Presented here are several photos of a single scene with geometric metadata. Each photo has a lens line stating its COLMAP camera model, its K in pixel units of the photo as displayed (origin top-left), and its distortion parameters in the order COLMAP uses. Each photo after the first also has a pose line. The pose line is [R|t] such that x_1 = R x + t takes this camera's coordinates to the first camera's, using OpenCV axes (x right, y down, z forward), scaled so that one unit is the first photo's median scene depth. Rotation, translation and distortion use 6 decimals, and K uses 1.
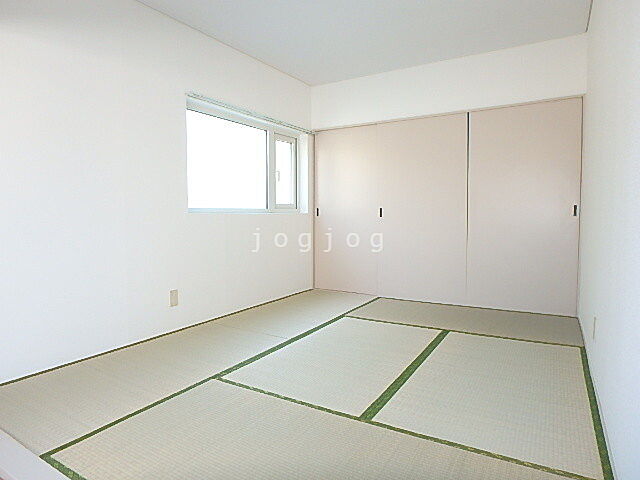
lens RADIAL K [[394.1, 0, 321.4], [0, 394.1, 229.1], [0, 0, 1]] dist [-0.033848, 0.001816]
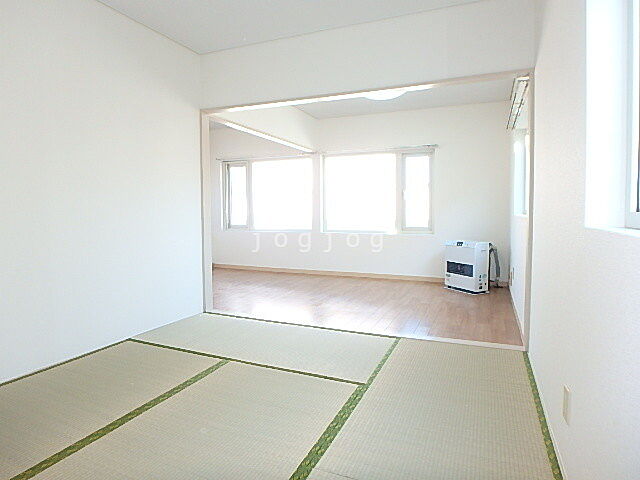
lens RADIAL K [[399.0, 0, 317.5], [0, 399.0, 218.9], [0, 0, 1]] dist [-0.025801, 0.000613]
pose [[-0.991658, 0.006227, -0.128748, -0.016515], [-0.001972, 0.997983, 0.063457, -0.070191], [0.128884, 0.063181, -0.989645, 1.328190]]
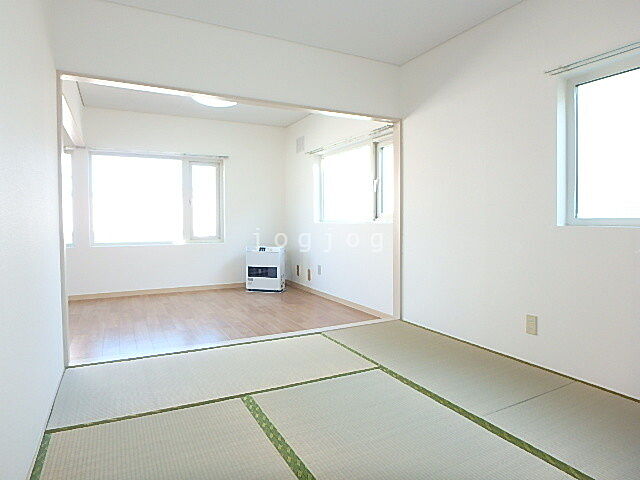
lens RADIAL K [[394.1, 0, 321.4], [0, 394.1, 229.1], [0, 0, 1]] dist [-0.033848, 0.001816]
pose [[-0.522276, 0.022850, -0.852470, 0.546270], [-0.033416, 0.998325, 0.047232, -0.053718], [0.852121, 0.053155, -0.520638, 0.975618]]
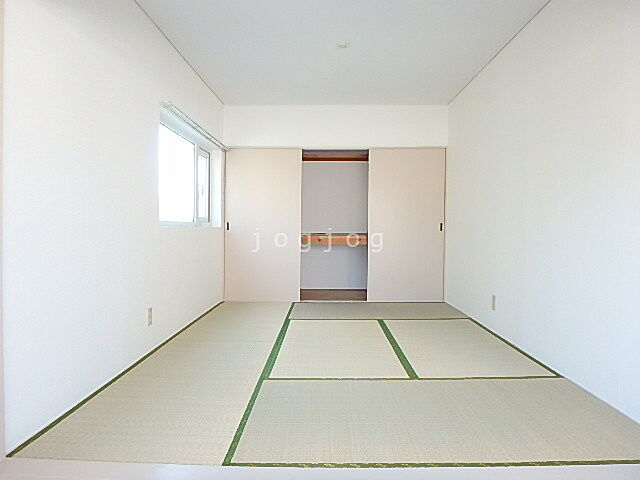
lens RADIAL K [[394.1, 0, 321.4], [0, 394.1, 229.1], [0, 0, 1]] dist [-0.033848, 0.001816]
pose [[0.860297, 0.007012, 0.509745, -0.466407], [0.012823, 0.999291, -0.035388, 0.005818], [-0.509632, 0.036980, 0.859597, -0.014531]]
